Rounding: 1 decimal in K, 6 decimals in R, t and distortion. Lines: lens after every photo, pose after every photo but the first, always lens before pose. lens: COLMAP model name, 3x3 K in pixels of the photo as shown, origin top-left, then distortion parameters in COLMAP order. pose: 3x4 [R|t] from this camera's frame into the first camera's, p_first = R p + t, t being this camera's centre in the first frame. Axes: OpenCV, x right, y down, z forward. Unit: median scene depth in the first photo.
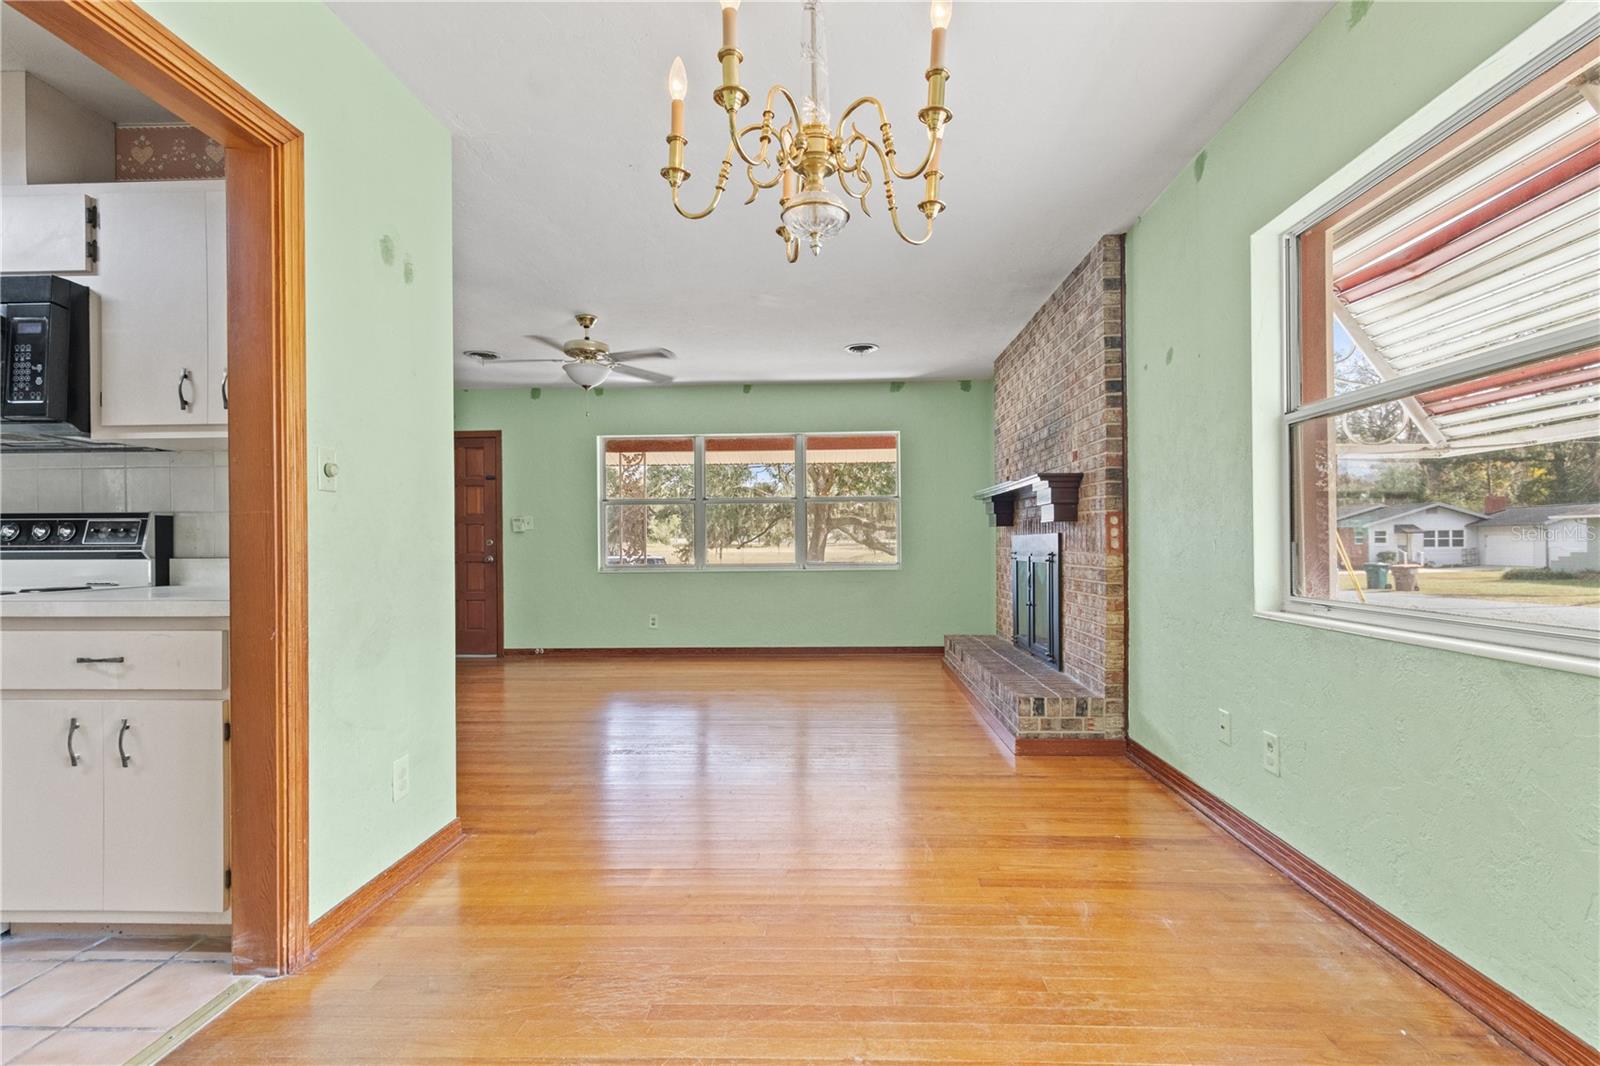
lens RADIAL K [[754.6, 0, 815.4], [0, 754.6, 540.2], [0, 0, 1]] dist [0.003843, 0.000134]
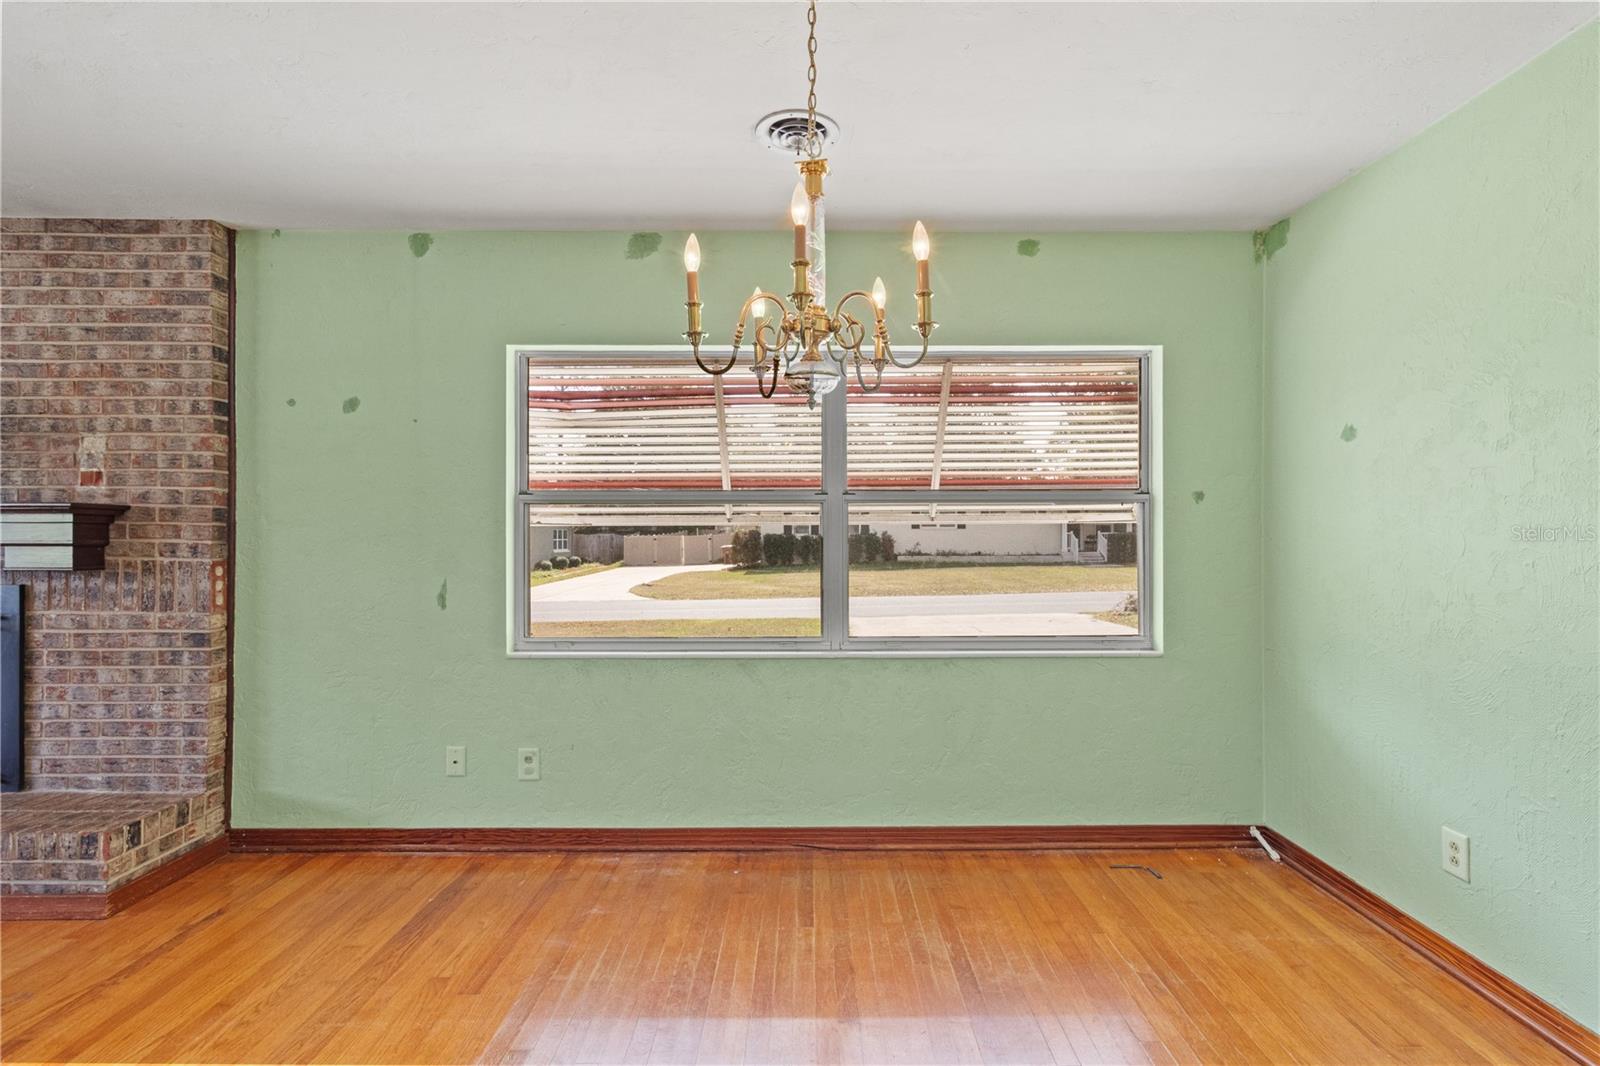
lens RADIAL K [[754.6, 0, 813.1], [0, 754.6, 534.1], [0, 0, 1]] dist [0.003843, 0.000134]
pose [[-0.038253, 0.006629, 0.999246, -0.452315], [-0.006080, 0.999958, -0.006866, -0.065089], [-0.999250, -0.006338, -0.038211, 0.385100]]
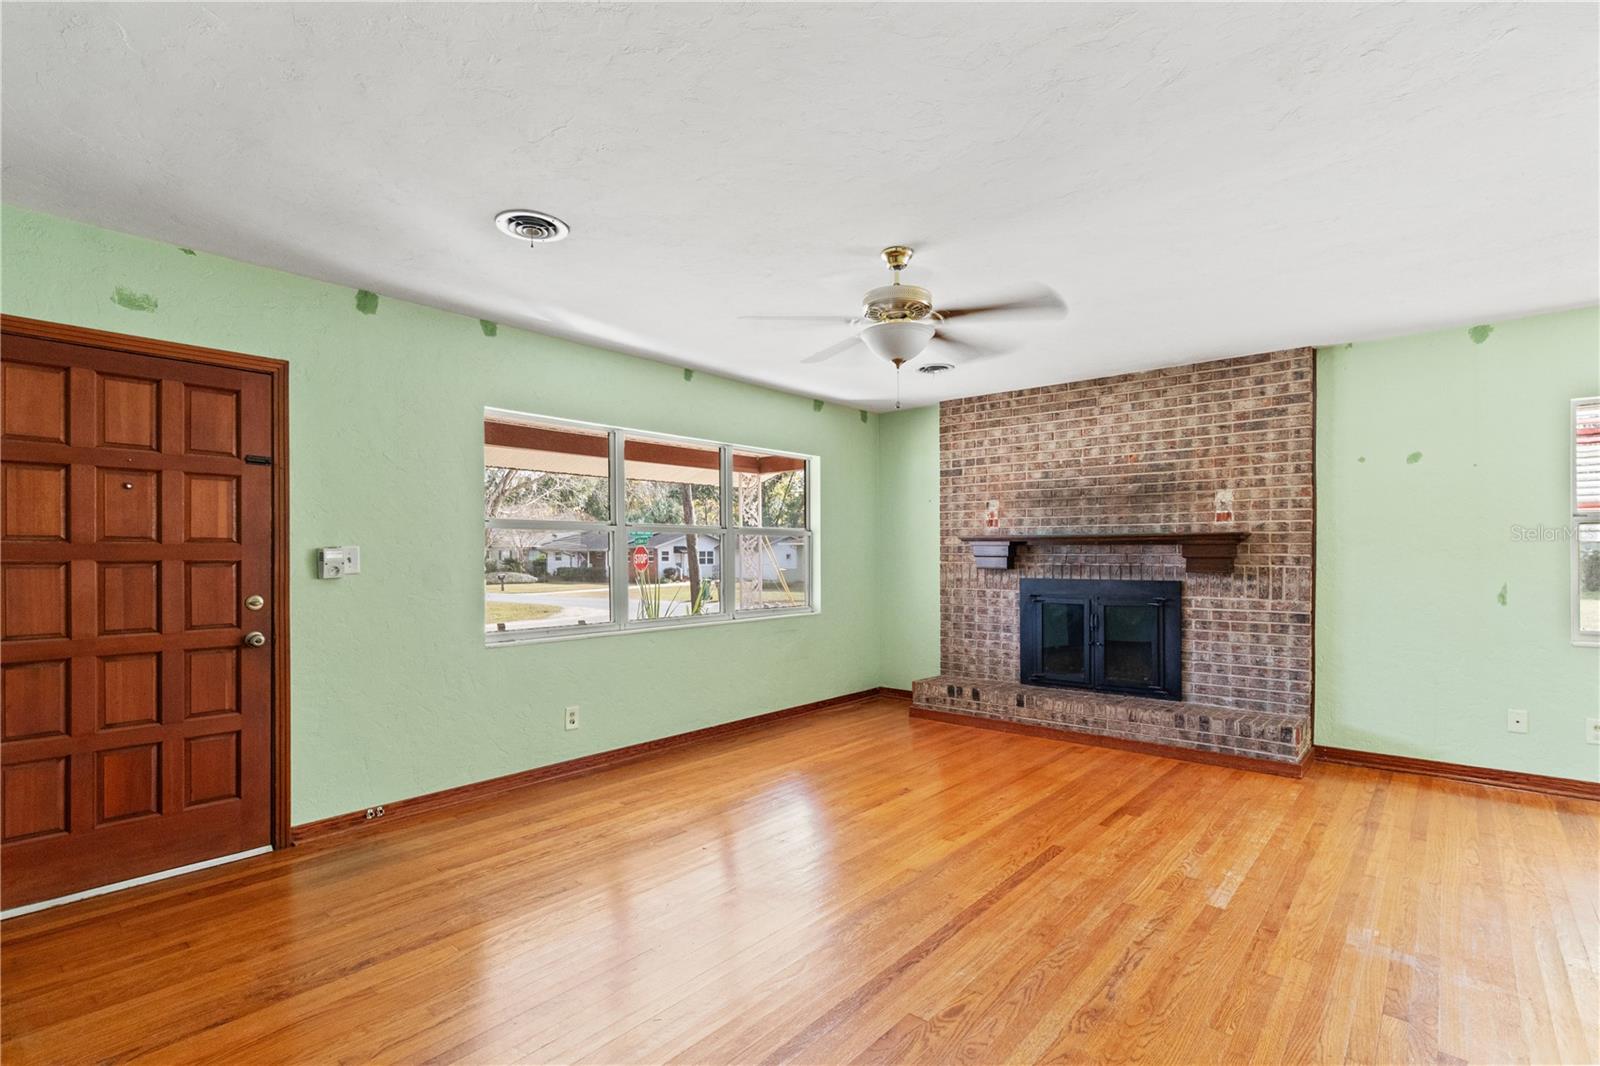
lens RADIAL K [[754.6, 0, 809.4], [0, 754.6, 555.6], [0, 0, 1]] dist [0.003843, 0.000134]
pose [[0.622451, 0.005780, 0.782637, -1.109862], [-0.005570, 0.999980, -0.002955, -0.049408], [-0.782639, -0.002520, 0.622471, 0.870775]]
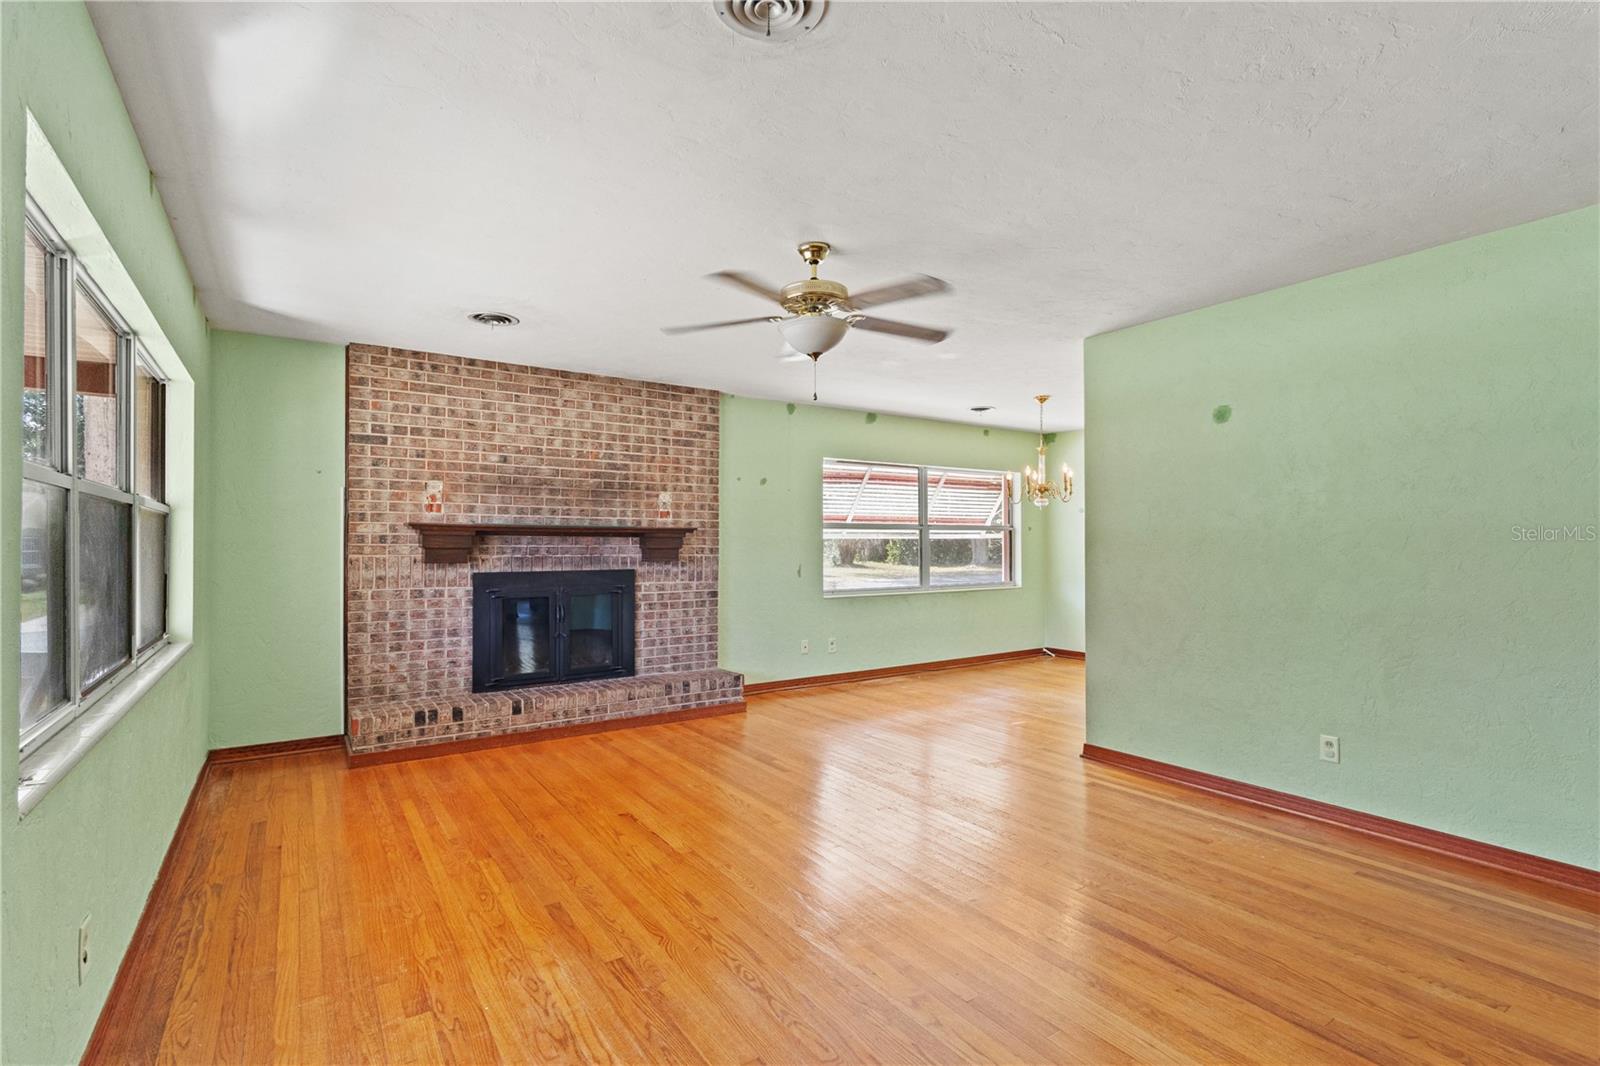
lens RADIAL K [[754.6, 0, 796.3], [0, 754.6, 536.3], [0, 0, 1]] dist [0.003843, 0.000134]
pose [[-0.586262, 0.017561, 0.809932, -1.070296], [0.001881, 0.999792, -0.020316, -0.046674], [-0.810120, -0.010387, -0.586172, 1.841157]]
